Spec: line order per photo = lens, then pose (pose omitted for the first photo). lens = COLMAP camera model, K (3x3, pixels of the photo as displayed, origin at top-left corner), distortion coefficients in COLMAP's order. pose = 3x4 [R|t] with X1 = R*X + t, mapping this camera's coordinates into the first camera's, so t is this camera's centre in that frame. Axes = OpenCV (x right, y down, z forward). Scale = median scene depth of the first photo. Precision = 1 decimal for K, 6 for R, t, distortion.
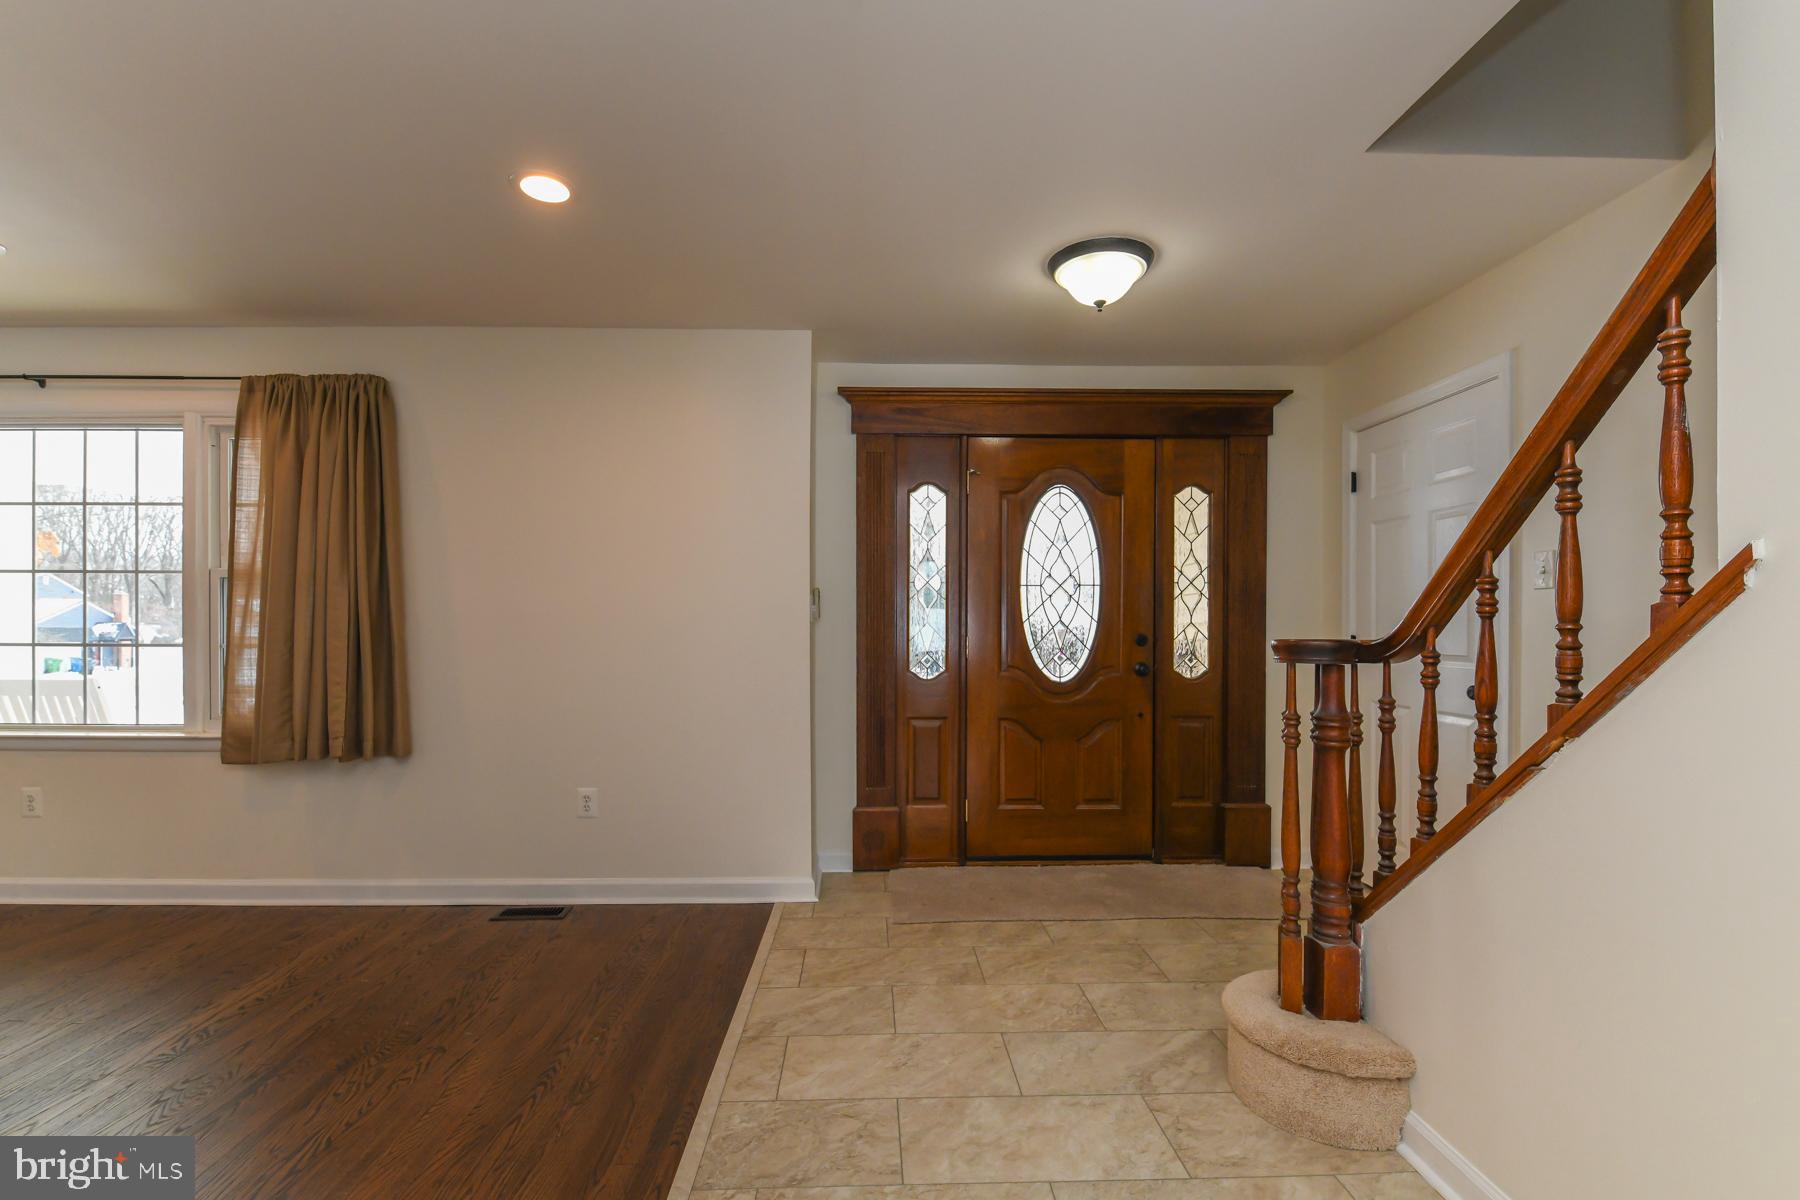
lens RADIAL K [[806.6, 0, 850.8], [0, 806.6, 615.7], [0, 0, 1]] dist [0.007630, -0.011087]
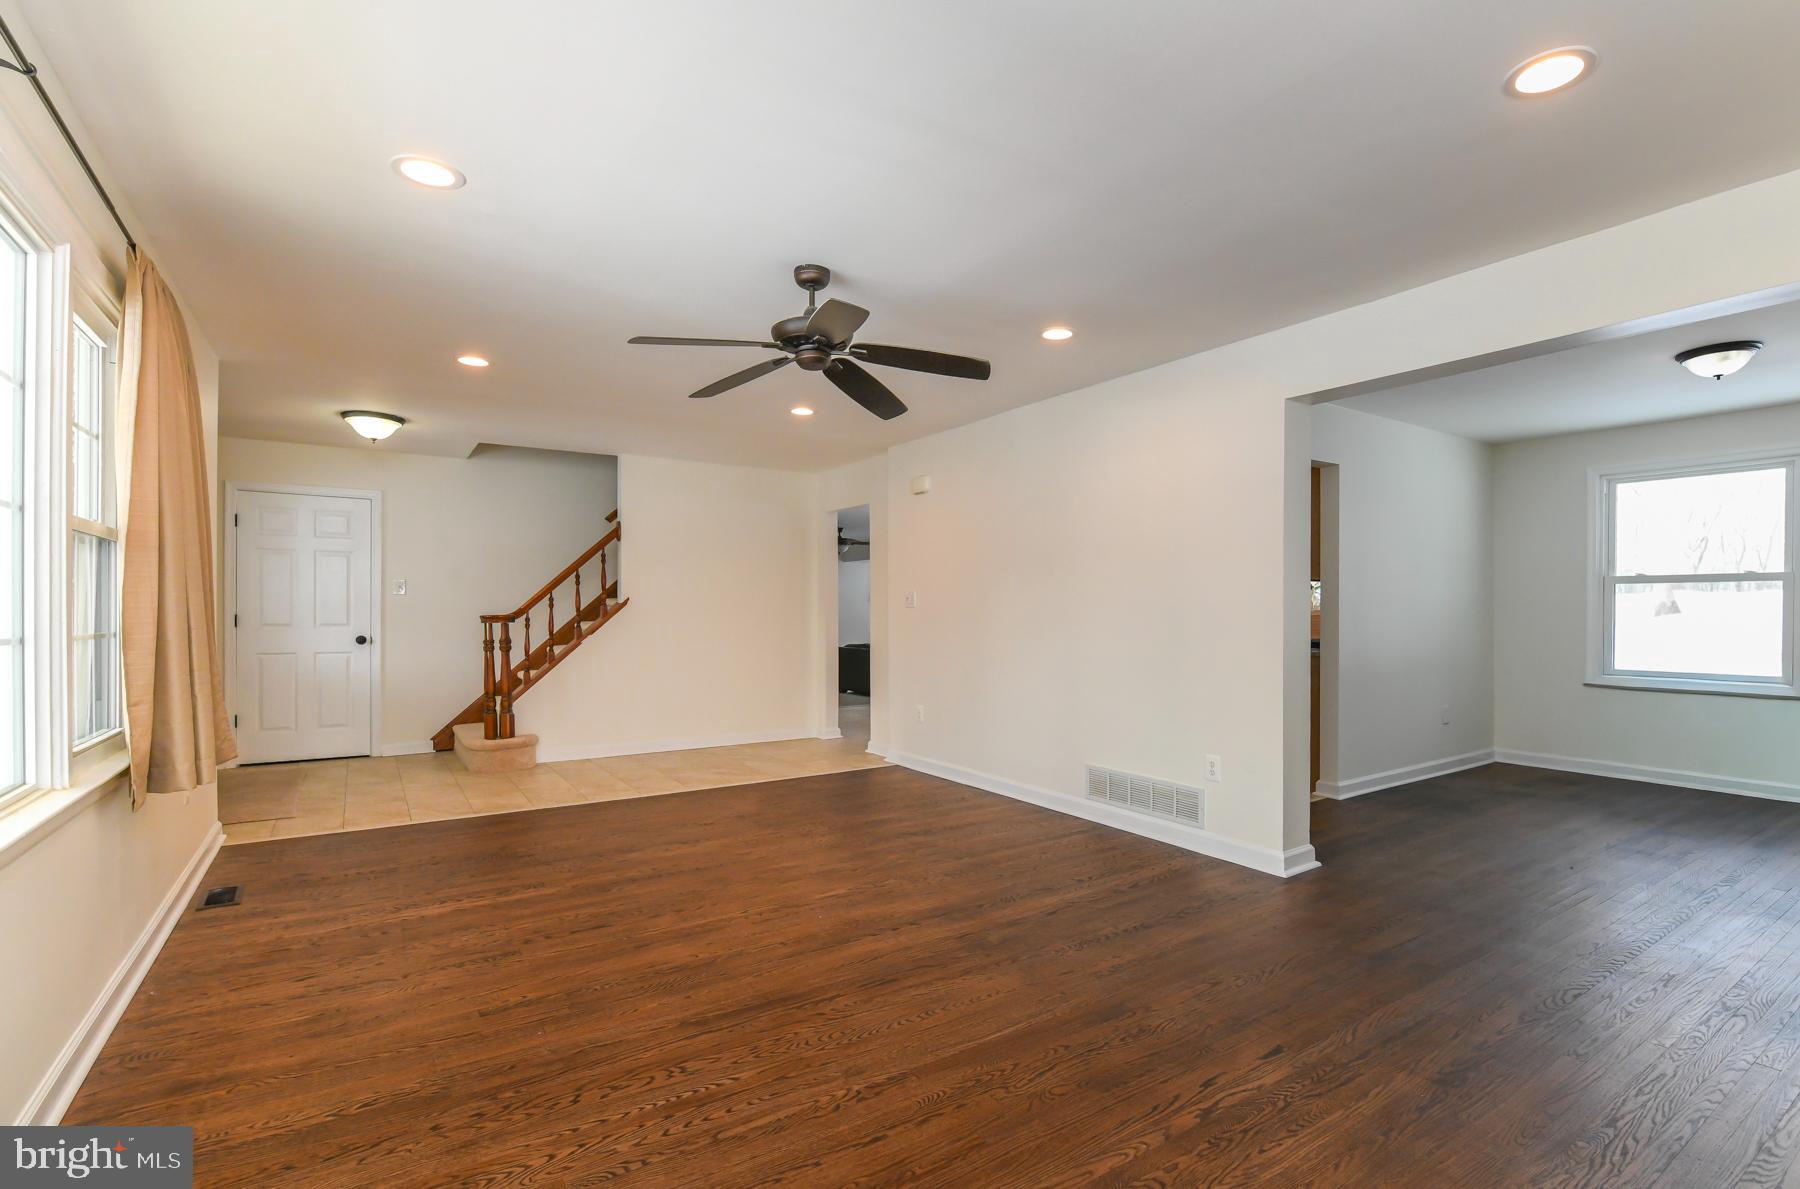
lens RADIAL K [[820.8, 0, 903.4], [0, 820.8, 611.6], [0, 0, 1]] dist [0.001598, 0.000015]
pose [[-0.524453, -0.001695, 0.851438, -1.626040], [-0.012411, 0.999907, -0.005655, 0.011605], [-0.851349, -0.013533, -0.524425, 0.787783]]
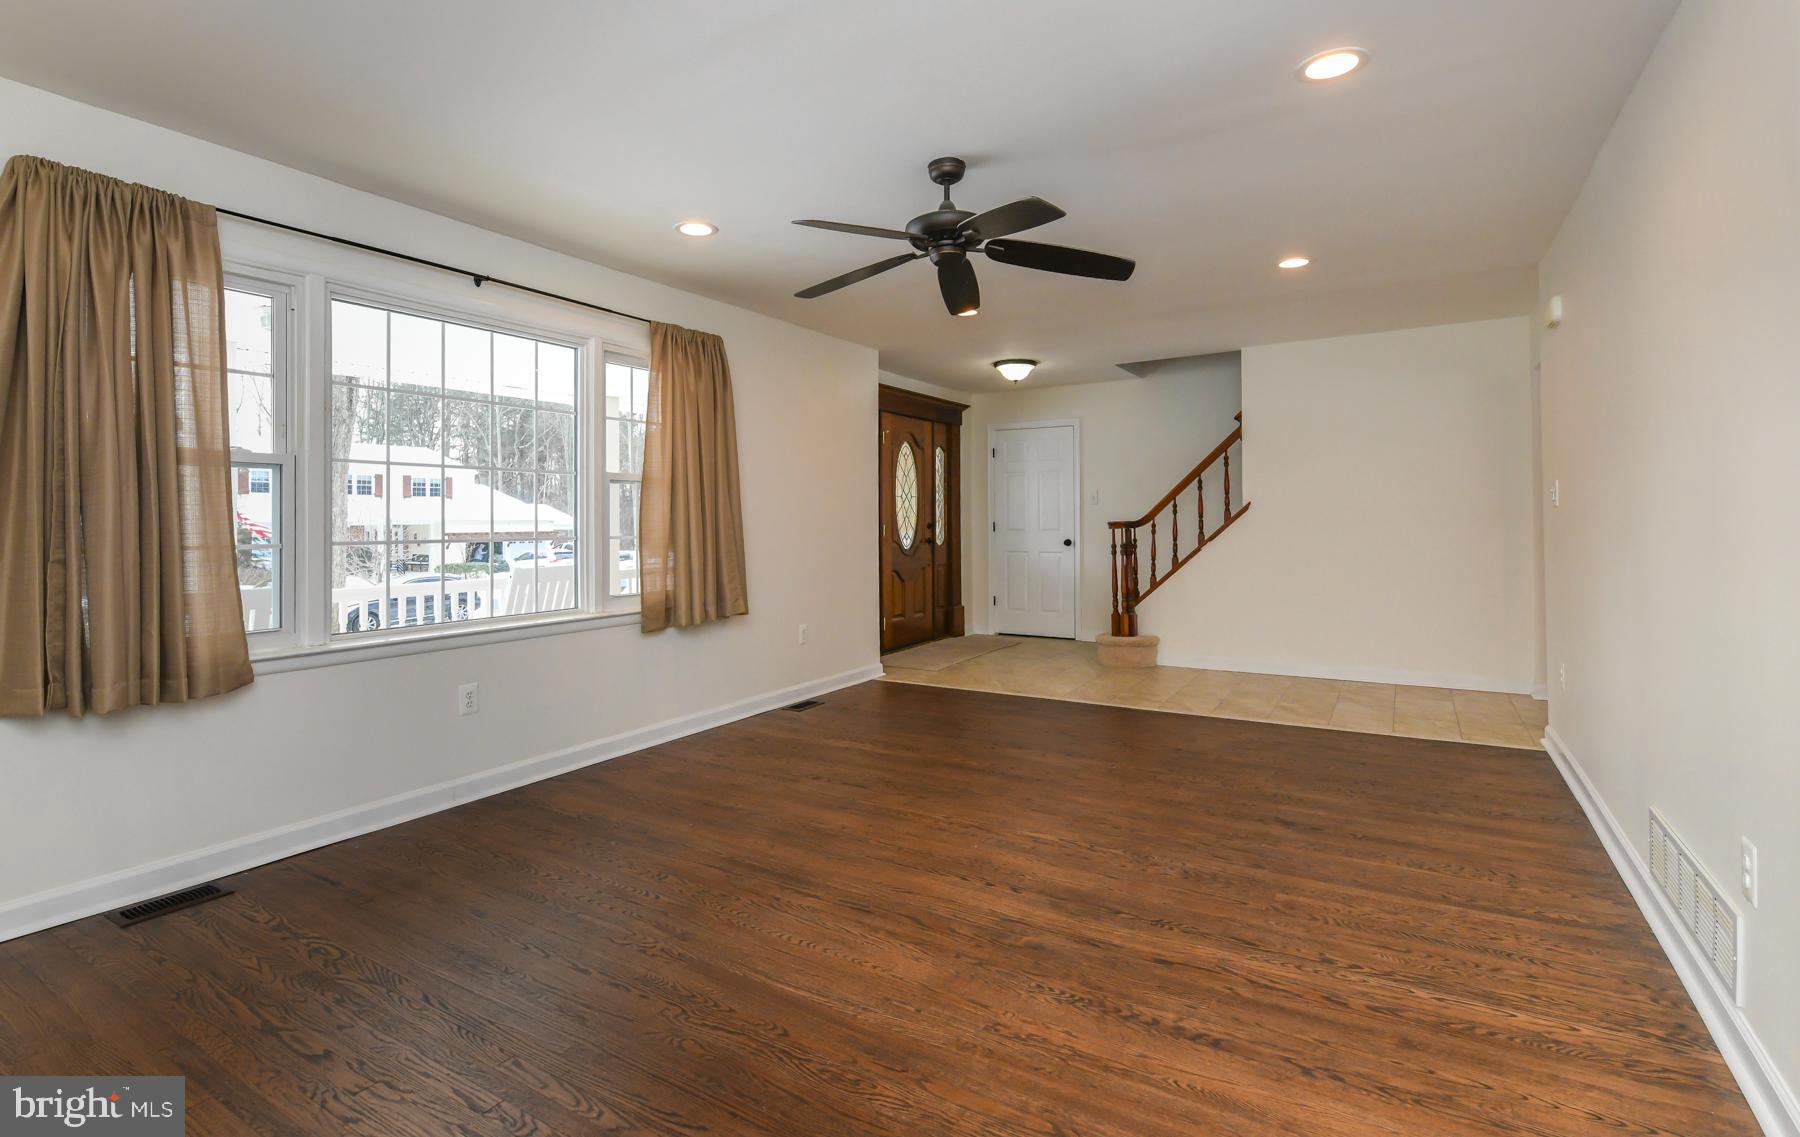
lens RADIAL K [[832.5, 0, 901.6], [0, 832.5, 513.2], [0, 0, 1]] dist [-0.000839, -0.000452]
pose [[0.537440, 0.000902, 0.843301, -1.570770], [-0.000128, 1.000000, -0.000988, 0.002377], [-0.843302, 0.000423, 0.537440, -0.012307]]
